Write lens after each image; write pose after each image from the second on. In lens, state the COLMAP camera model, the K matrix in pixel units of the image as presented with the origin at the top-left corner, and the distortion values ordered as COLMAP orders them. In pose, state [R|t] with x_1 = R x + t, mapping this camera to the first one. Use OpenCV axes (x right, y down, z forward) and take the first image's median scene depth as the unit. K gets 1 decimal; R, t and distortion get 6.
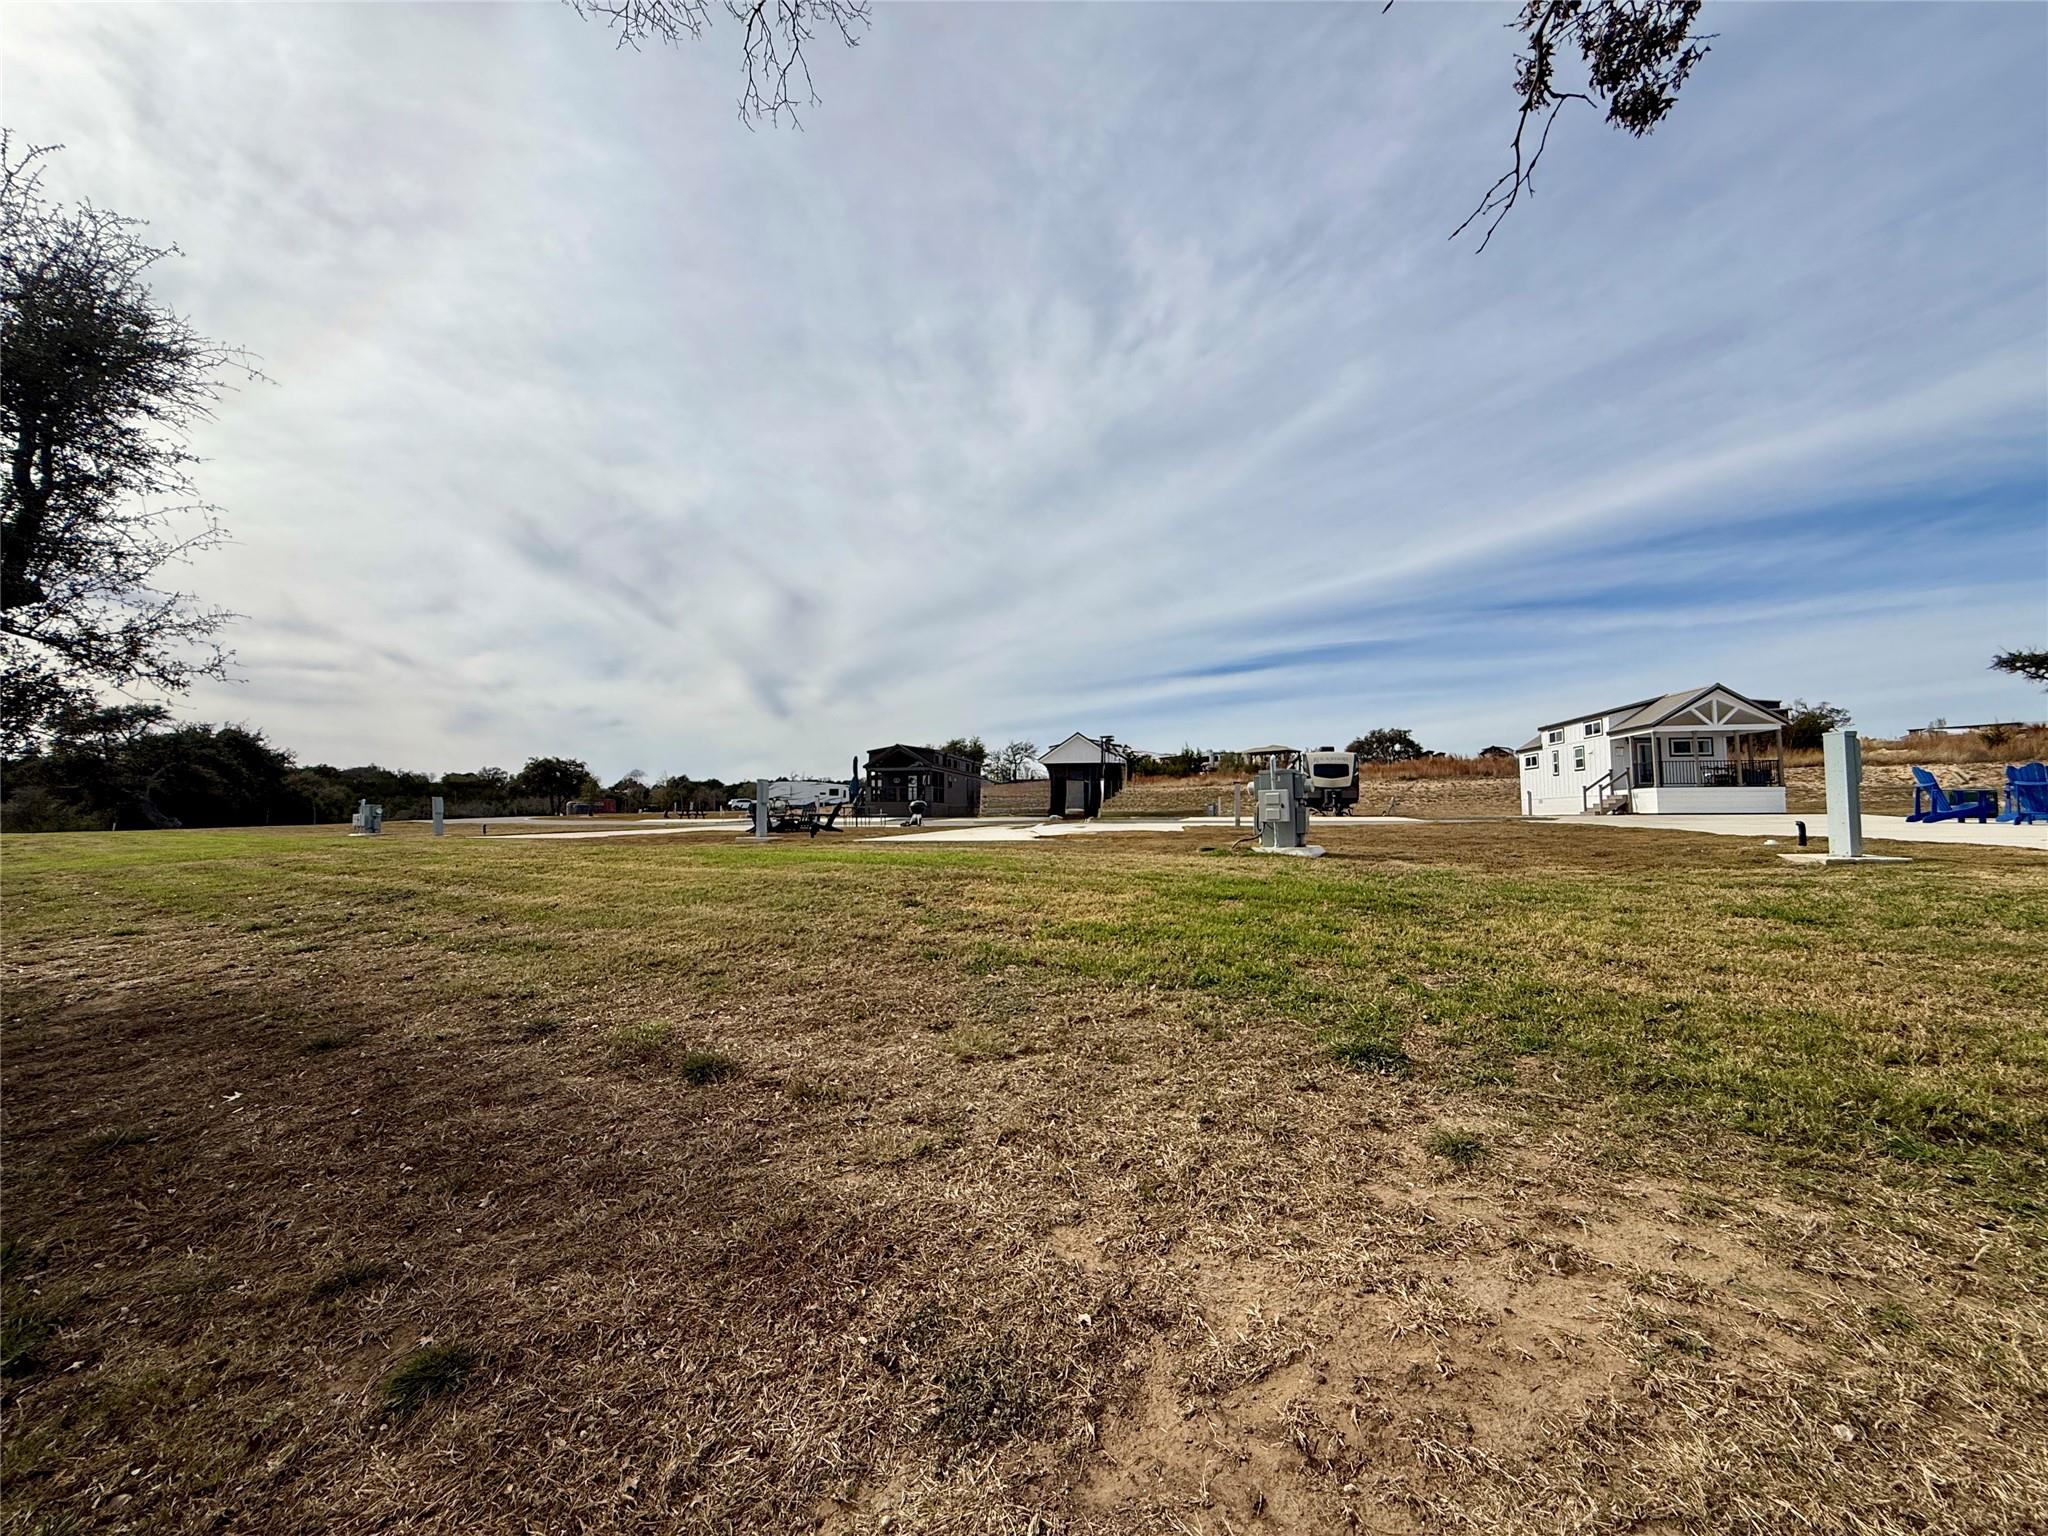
lens RADIAL K [[829.6, 0, 1015.9], [0, 829.6, 770.4], [0, 0, 1]] dist [0.012902, -0.000001]
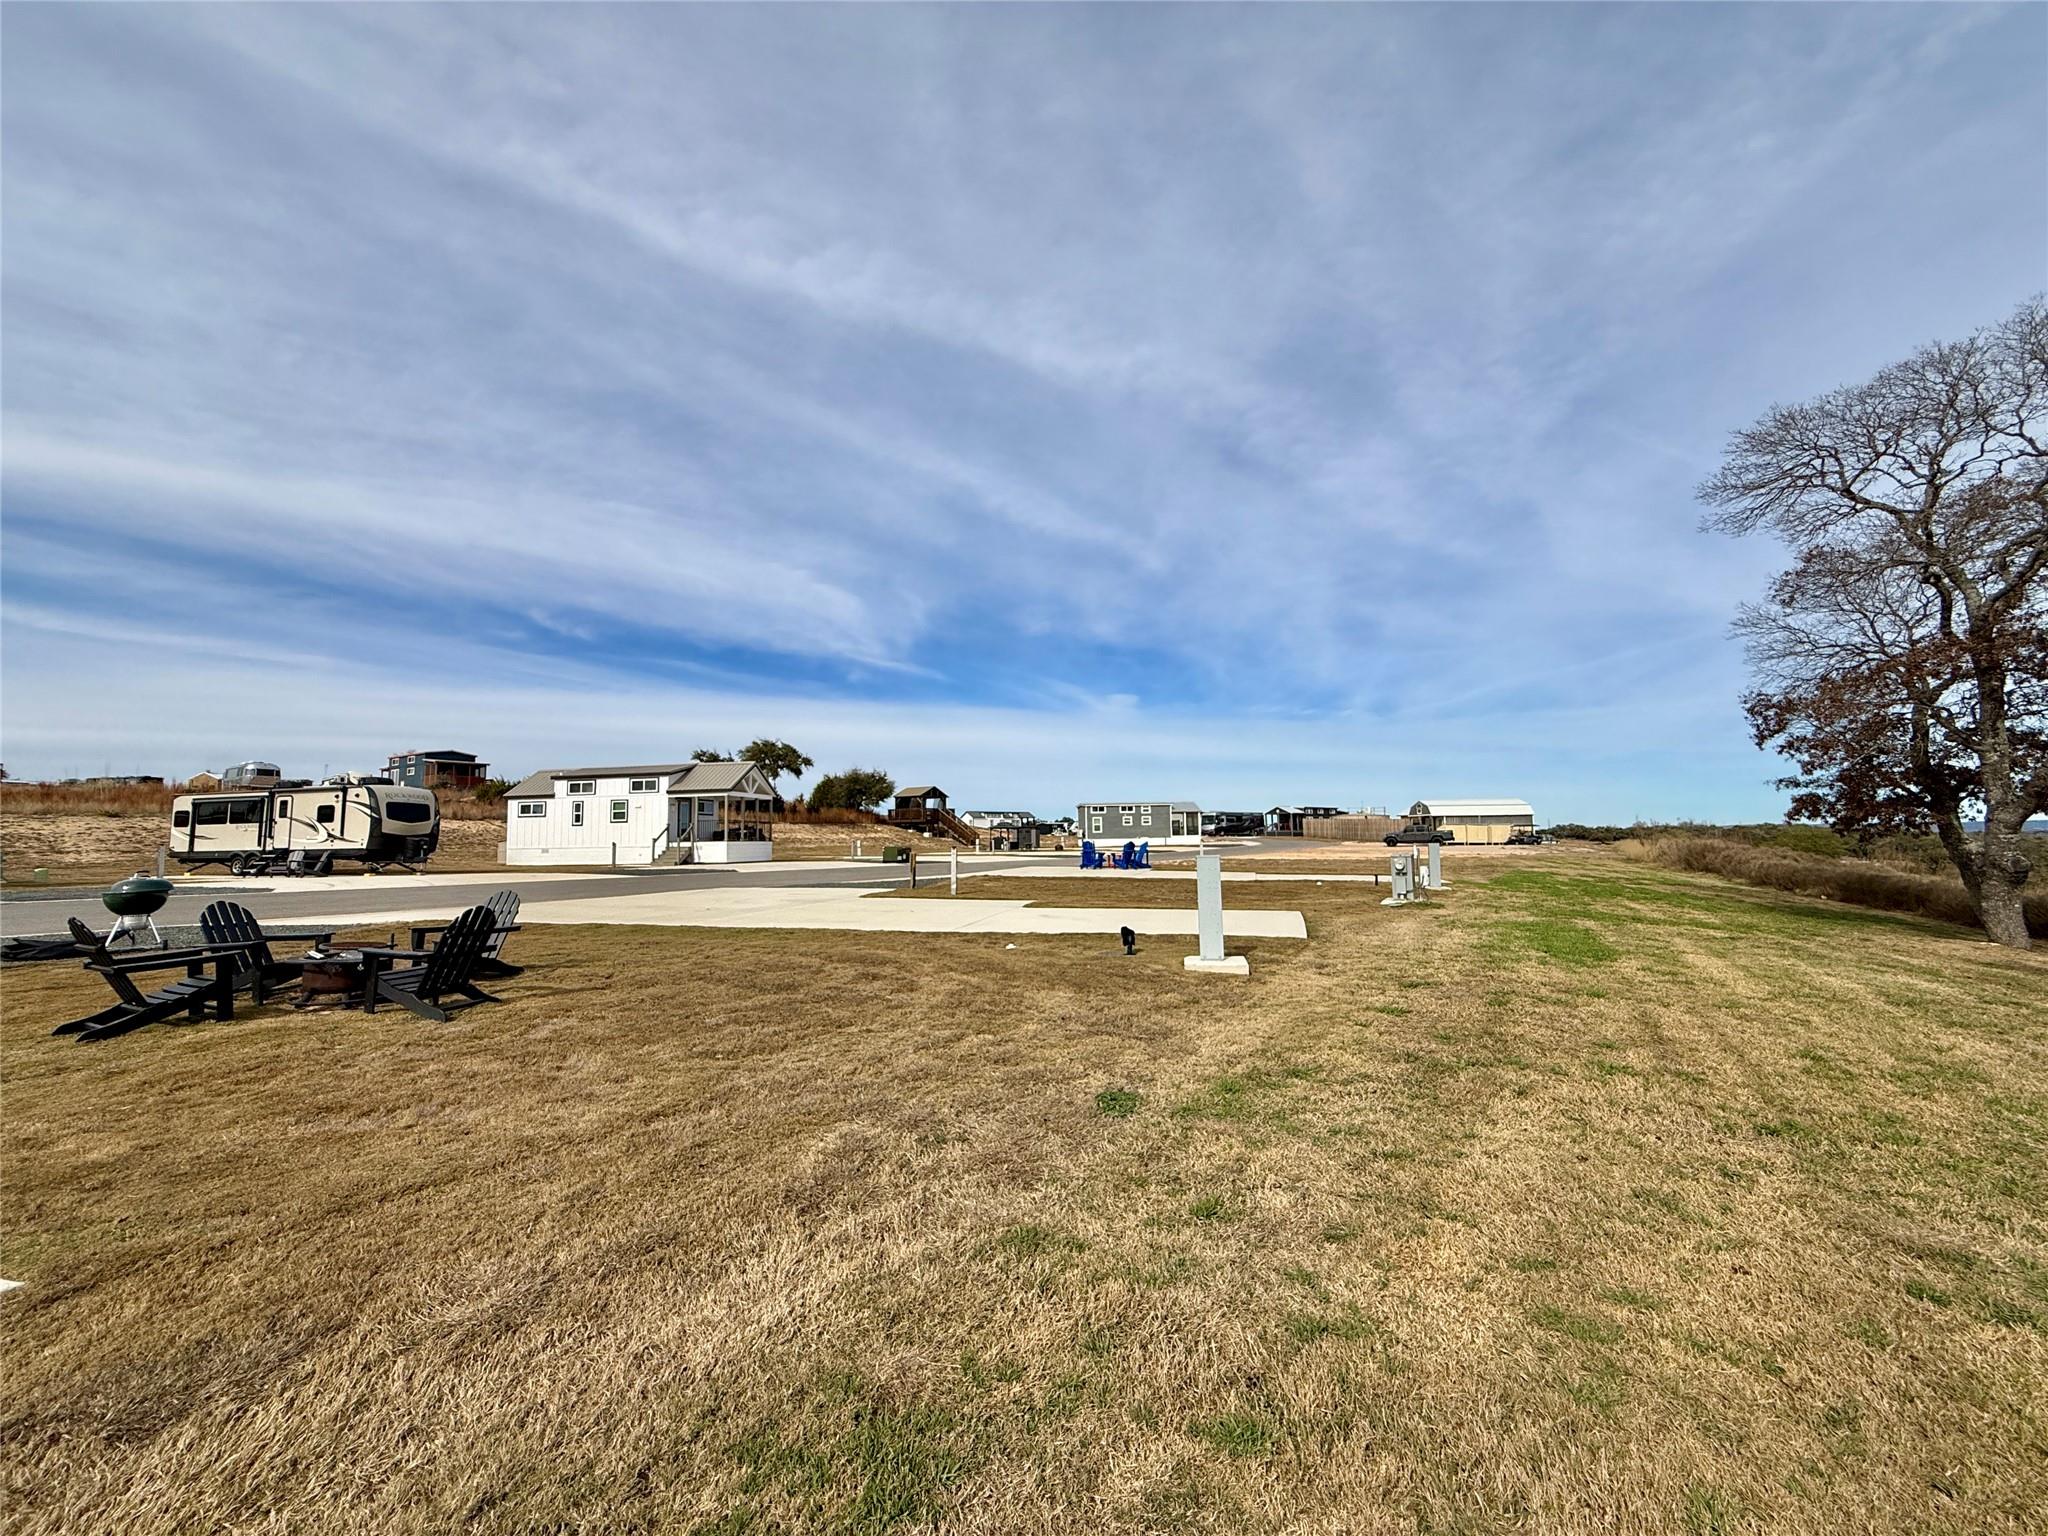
lens RADIAL K [[819.5, 0, 1012.4], [0, 819.5, 765.3], [0, 0, 1]] dist [-0.001895, -0.000037]
pose [[0.006435, 0.095376, 0.995420, -0.246536], [-0.044503, 0.994482, -0.094999, 0.003023], [-0.998989, -0.043688, 0.010644, 0.336688]]
